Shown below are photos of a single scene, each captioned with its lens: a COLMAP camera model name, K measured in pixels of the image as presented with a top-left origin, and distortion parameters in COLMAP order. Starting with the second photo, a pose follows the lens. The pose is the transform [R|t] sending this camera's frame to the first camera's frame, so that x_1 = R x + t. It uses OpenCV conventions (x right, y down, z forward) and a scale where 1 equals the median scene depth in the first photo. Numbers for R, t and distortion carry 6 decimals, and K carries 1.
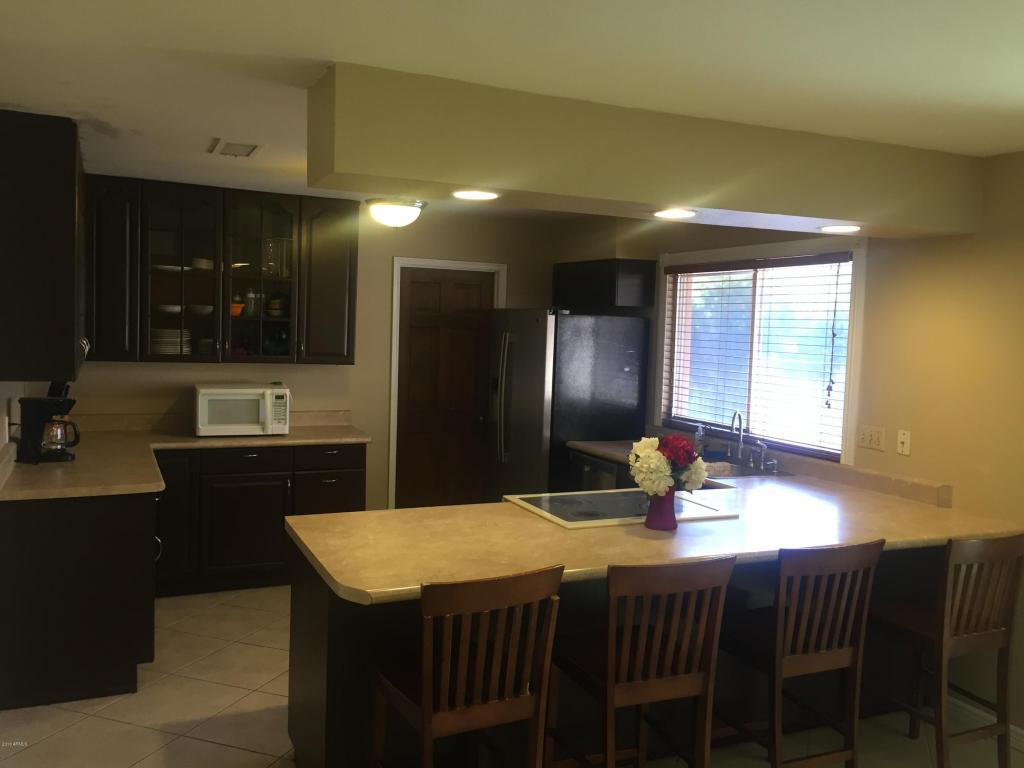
lens RADIAL K [[877.0, 0, 512.0], [0, 877.0, 384.0], [0, 0, 1]] dist [0.078845, -0.092922]
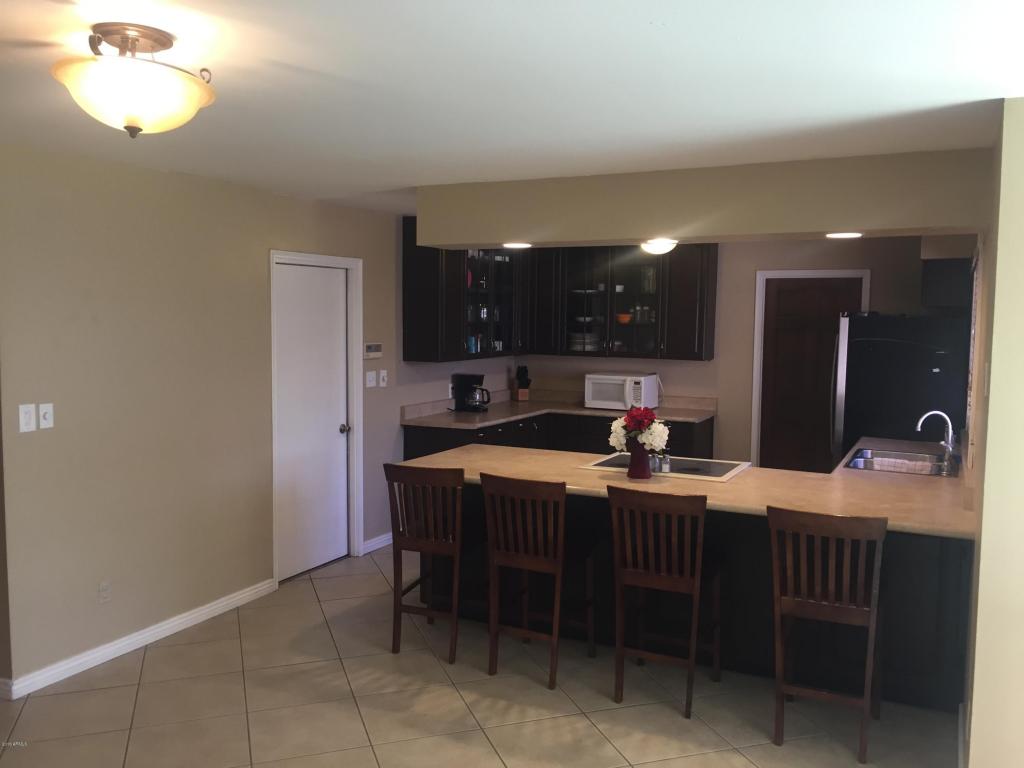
lens RADIAL K [[877.0, 0, 512.0], [0, 877.0, 384.0], [0, 0, 1]] dist [0.078845, -0.092922]
pose [[0.636264, 0.038739, -0.770498, 0.656176], [-0.044026, 0.998934, 0.013868, 0.006124], [0.770214, 0.025099, 0.637291, -0.004776]]
